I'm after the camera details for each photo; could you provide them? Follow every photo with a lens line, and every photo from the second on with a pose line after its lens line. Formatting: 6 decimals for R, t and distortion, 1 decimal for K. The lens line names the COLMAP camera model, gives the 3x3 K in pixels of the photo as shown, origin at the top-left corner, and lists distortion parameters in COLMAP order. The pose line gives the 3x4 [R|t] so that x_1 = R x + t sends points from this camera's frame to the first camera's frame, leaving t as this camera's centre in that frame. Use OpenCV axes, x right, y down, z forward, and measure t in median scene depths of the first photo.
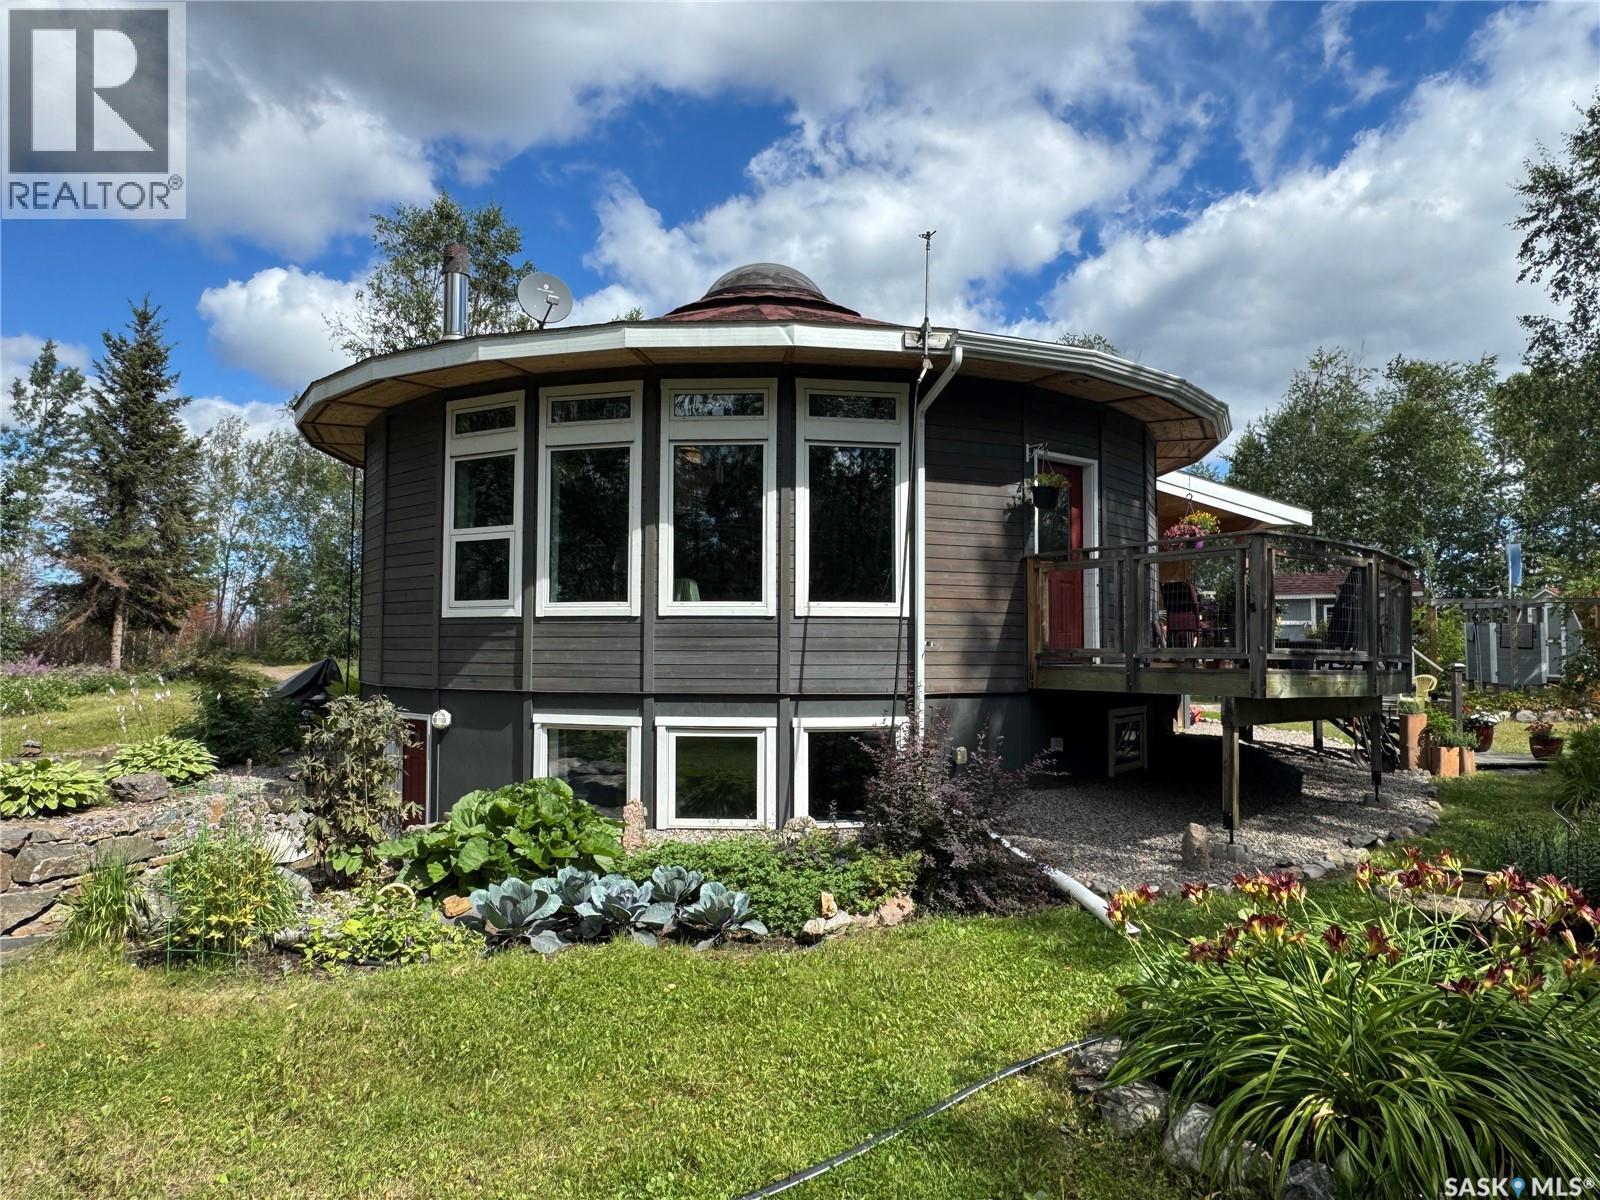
lens RADIAL K [[1175.8, 0, 800.0], [0, 1175.8, 600.0], [0, 0, 1]] dist [0.008235, -0.000382]
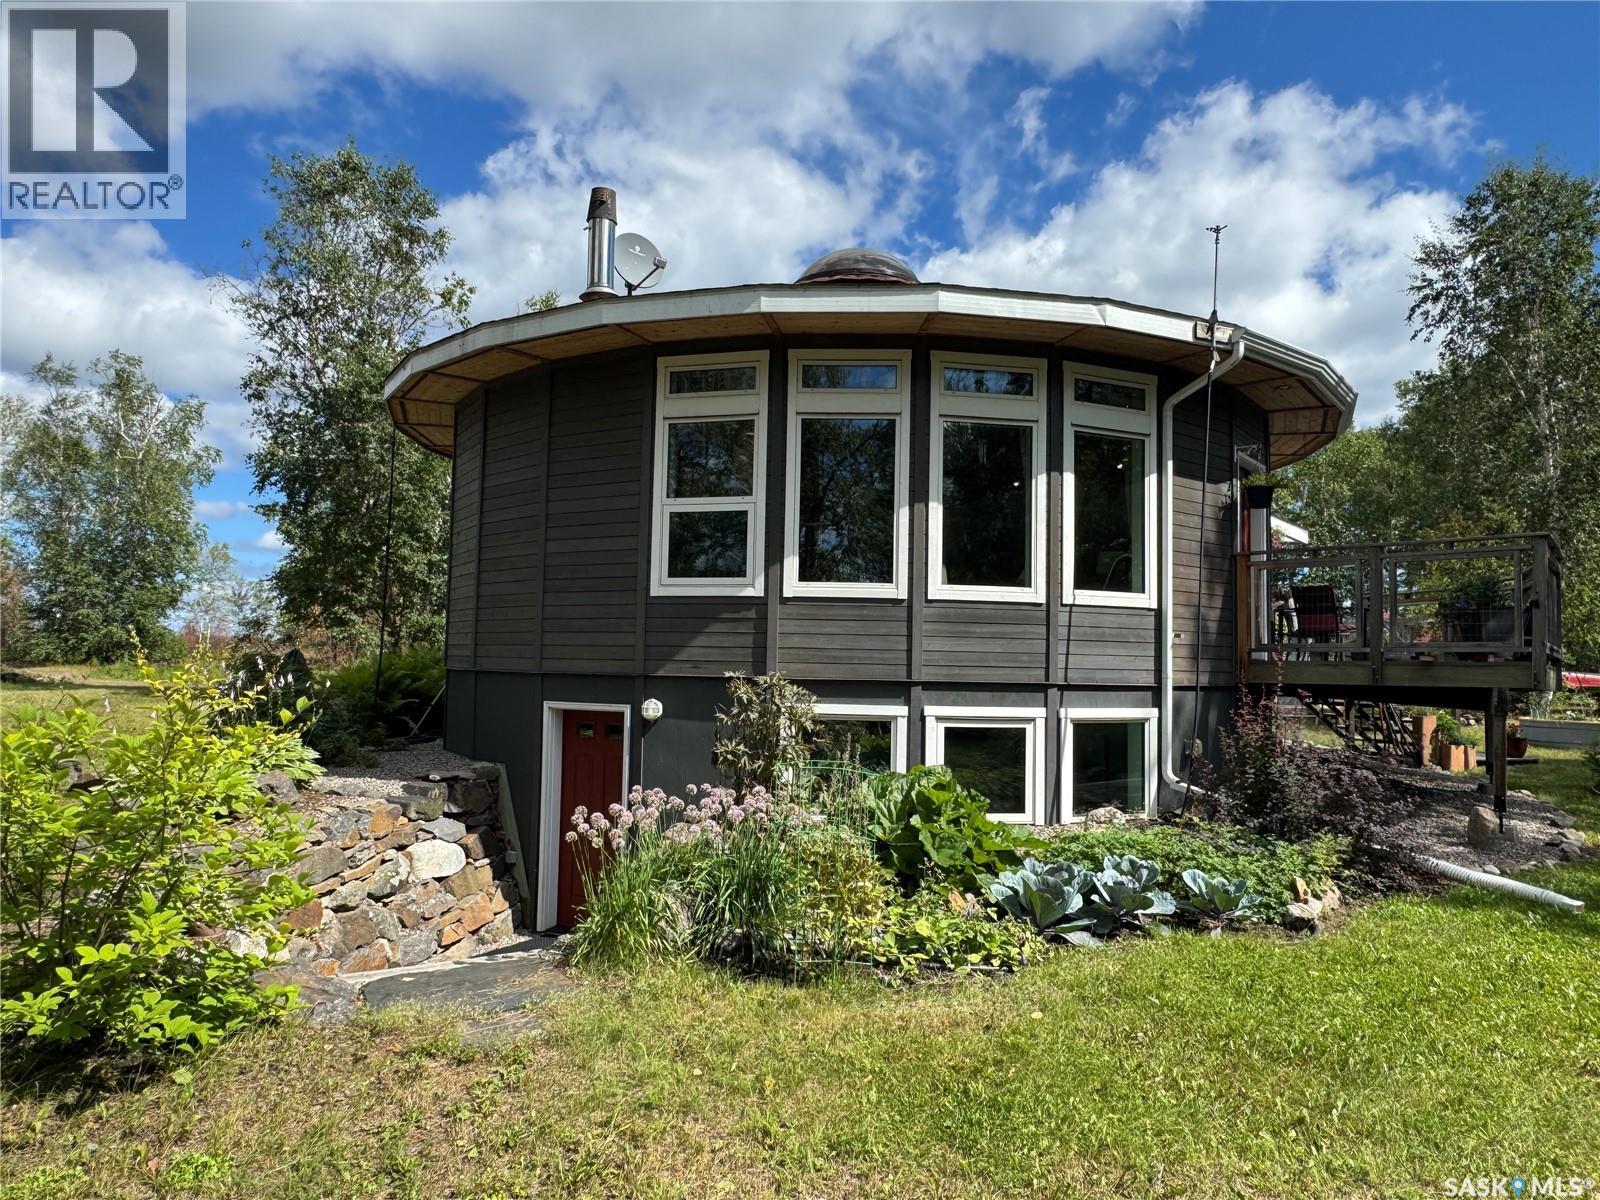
lens RADIAL K [[1164.2, 0, 800.0], [0, 1164.2, 600.0], [0, 0, 1]] dist [0.006520, 0.003290]
pose [[0.966165, 0.031004, 0.256053, -0.456003], [-0.026918, 0.999448, -0.019449, 0.034798], [-0.256514, 0.011899, 0.966467, 0.122020]]
